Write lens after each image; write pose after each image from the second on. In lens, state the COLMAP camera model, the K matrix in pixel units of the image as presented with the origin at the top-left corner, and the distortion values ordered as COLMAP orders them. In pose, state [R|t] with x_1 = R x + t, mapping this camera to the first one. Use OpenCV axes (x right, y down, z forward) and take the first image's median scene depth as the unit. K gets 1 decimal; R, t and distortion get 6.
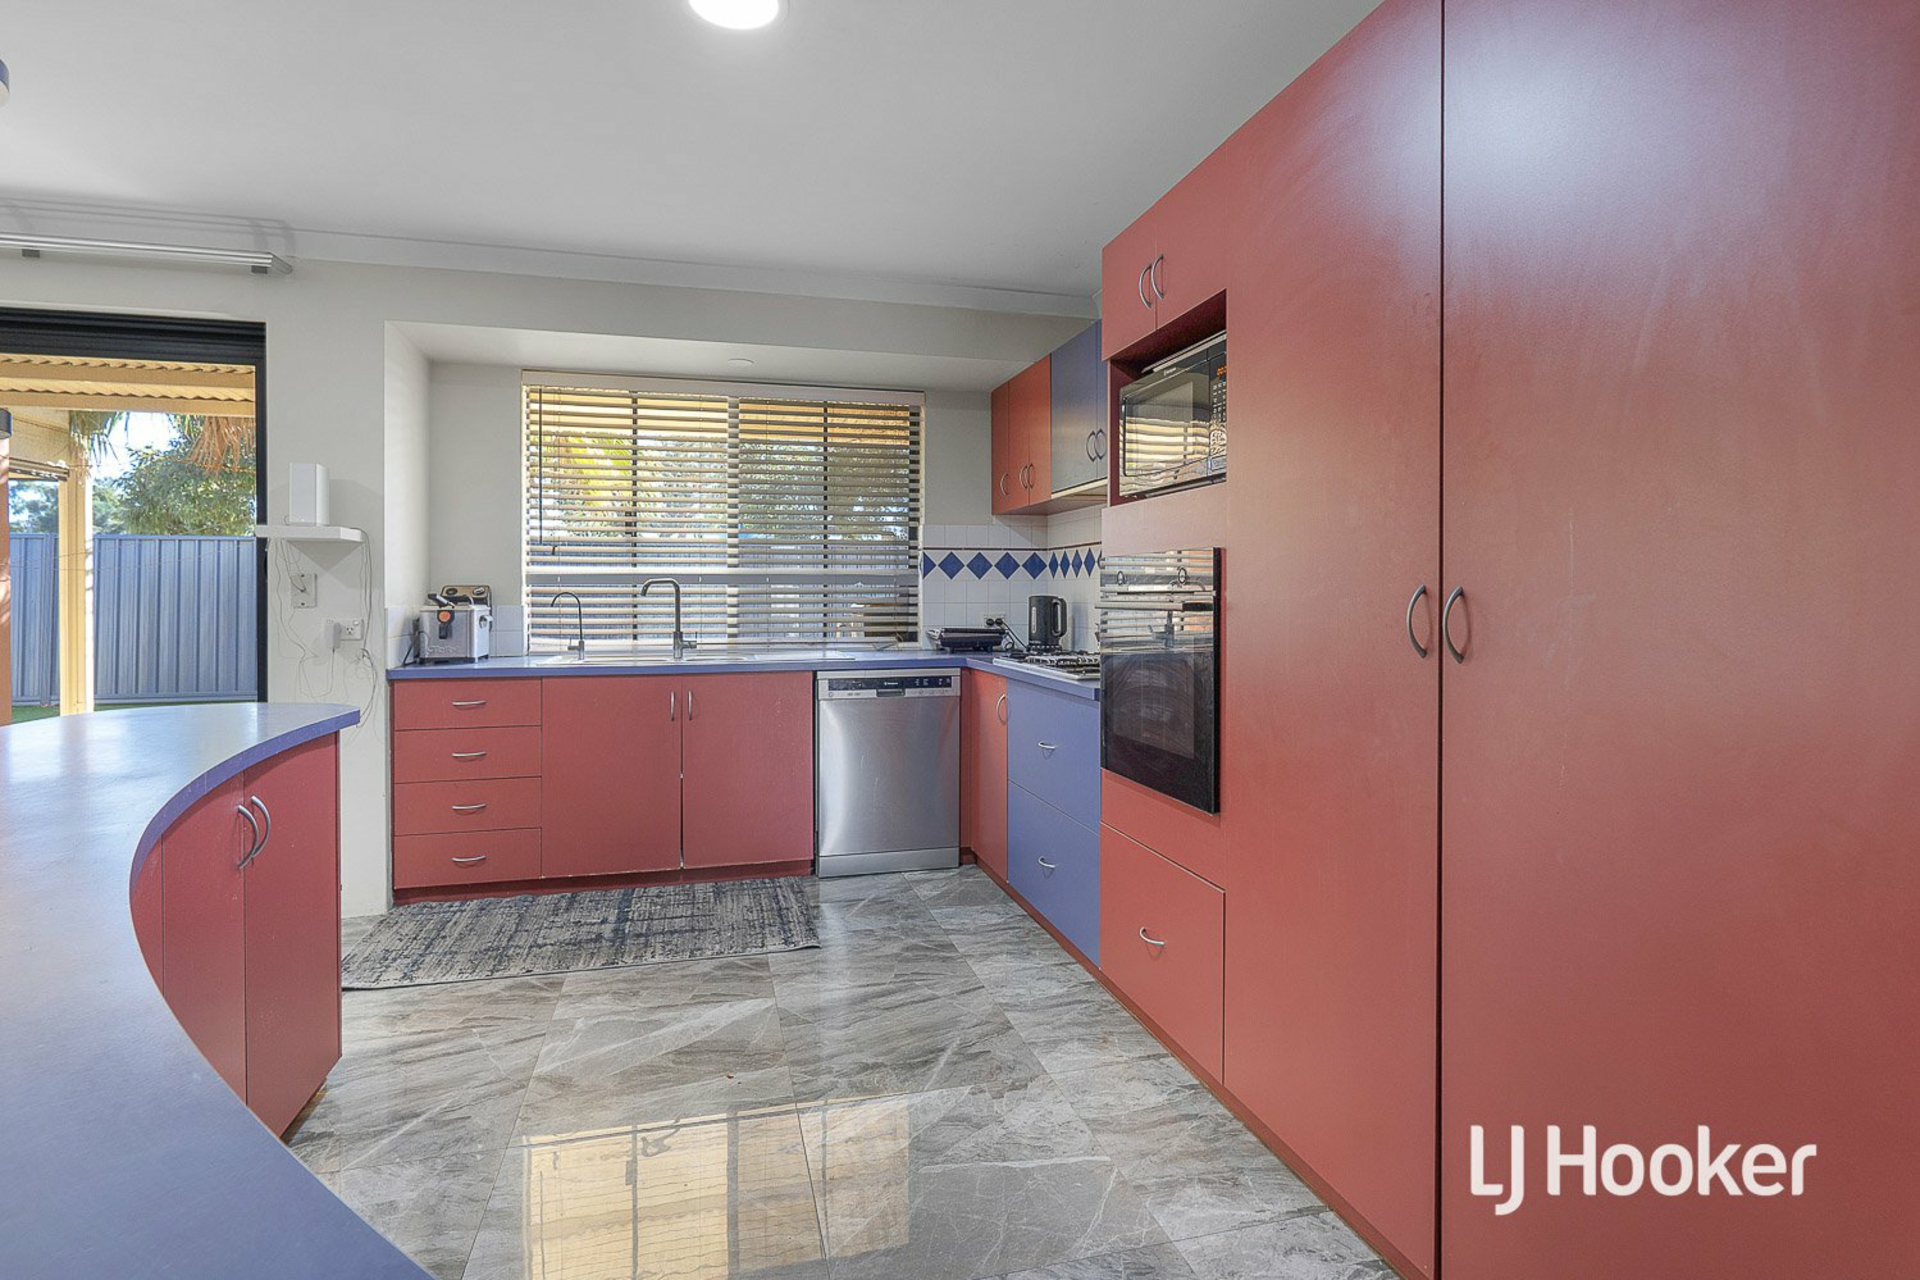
lens RADIAL K [[937.9, 0, 904.9], [0, 937.9, 606.9], [0, 0, 1]] dist [-0.001289, -0.000047]
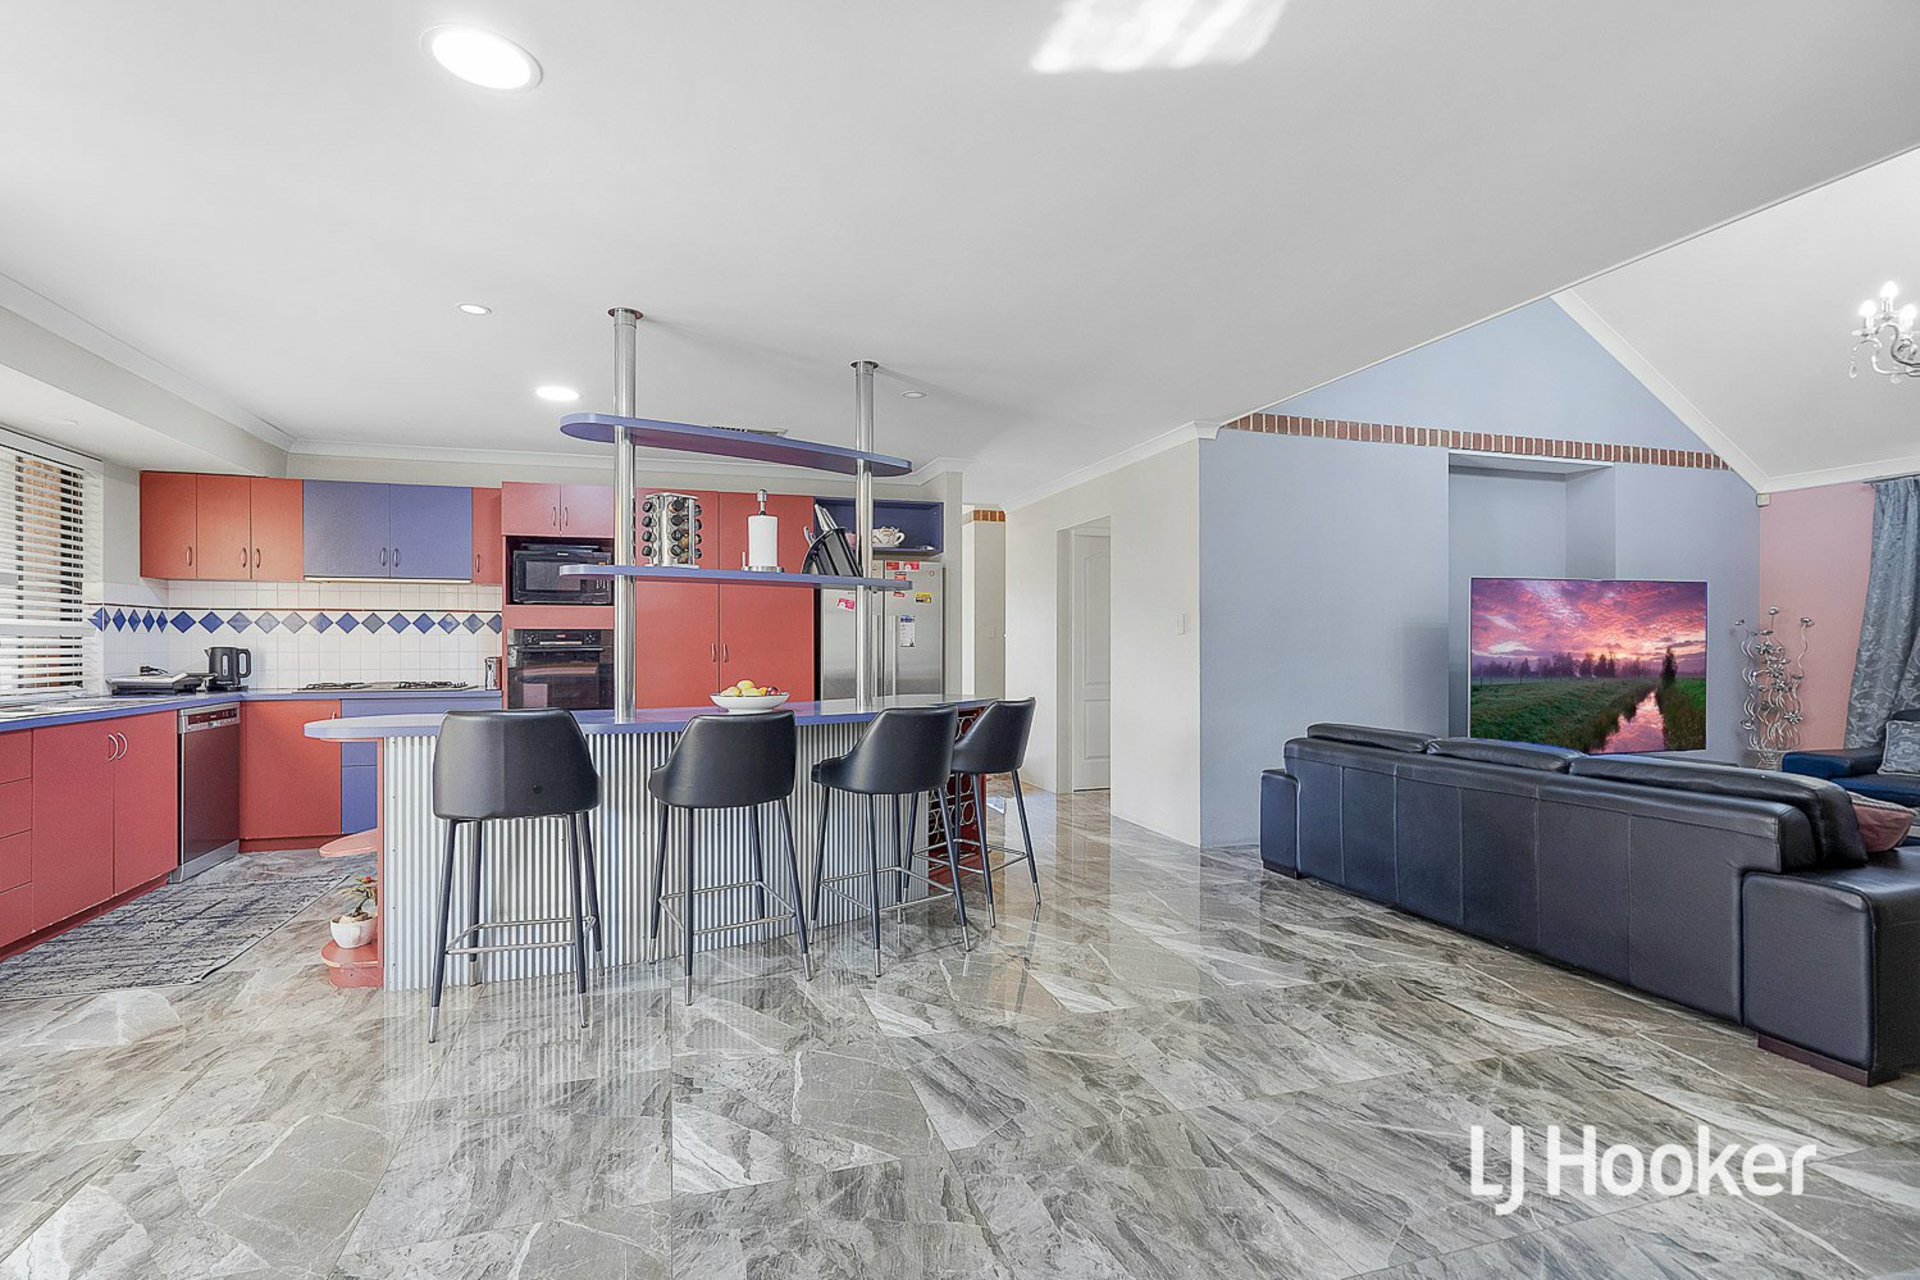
lens RADIAL K [[890.2, 0, 923.0], [0, 890.2, 685.5], [0, 0, 1]] dist [-0.002795, 0.000079]
pose [[-0.029797, -0.048591, 0.998374, -1.190264], [0.014513, 0.998691, 0.049039, -0.004910], [-0.999451, 0.015951, -0.029053, 0.069972]]
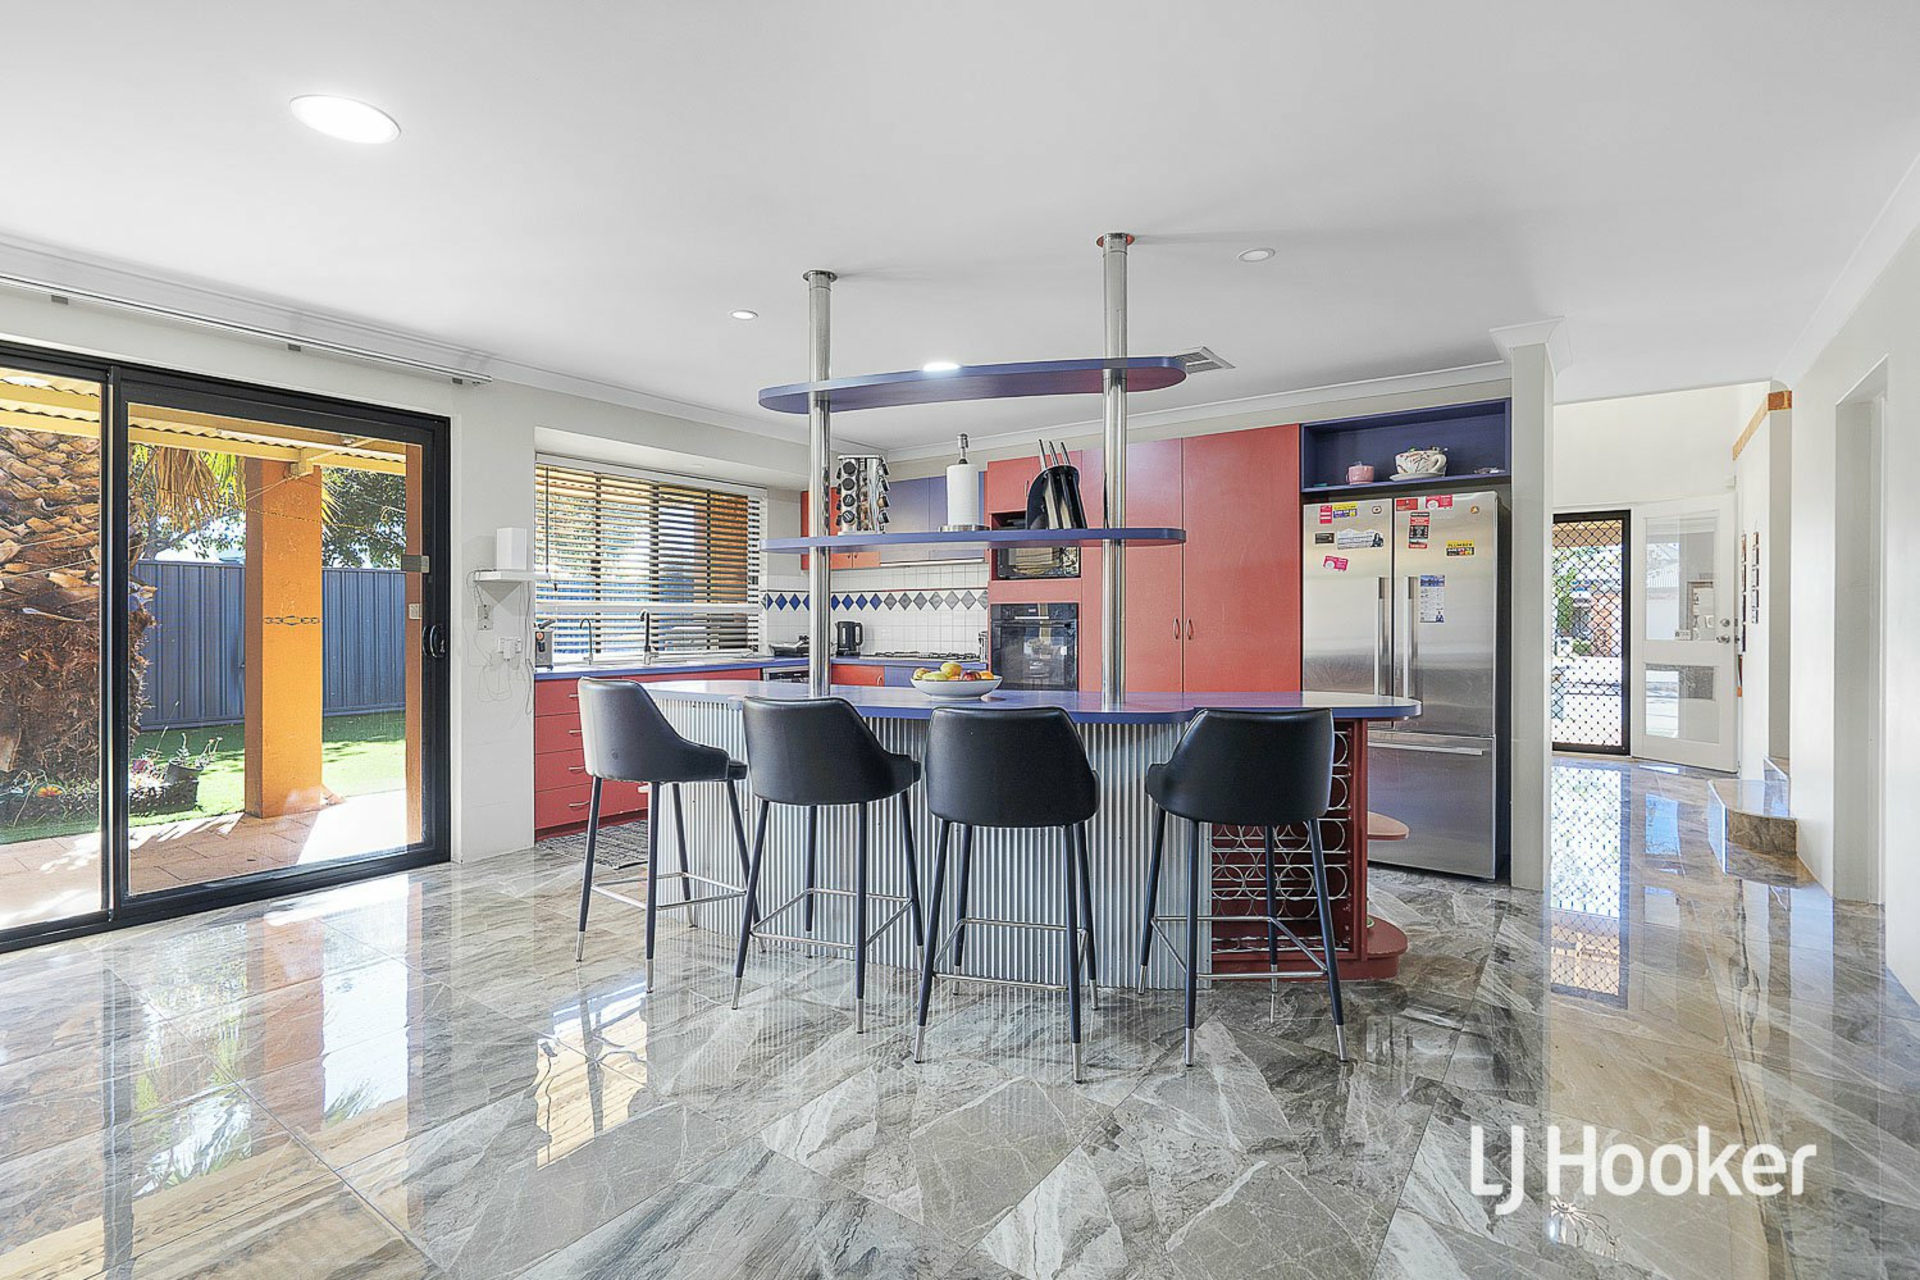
lens RADIAL K [[910.7, 0, 944.3], [0, 910.7, 619.5], [0, 0, 1]] dist [0.012356, -0.000706]
pose [[0.771318, 0.001592, 0.636448, -0.791485], [0.008994, 0.999870, -0.013401, 0.008624], [-0.636386, 0.016060, 0.771203, -0.375667]]
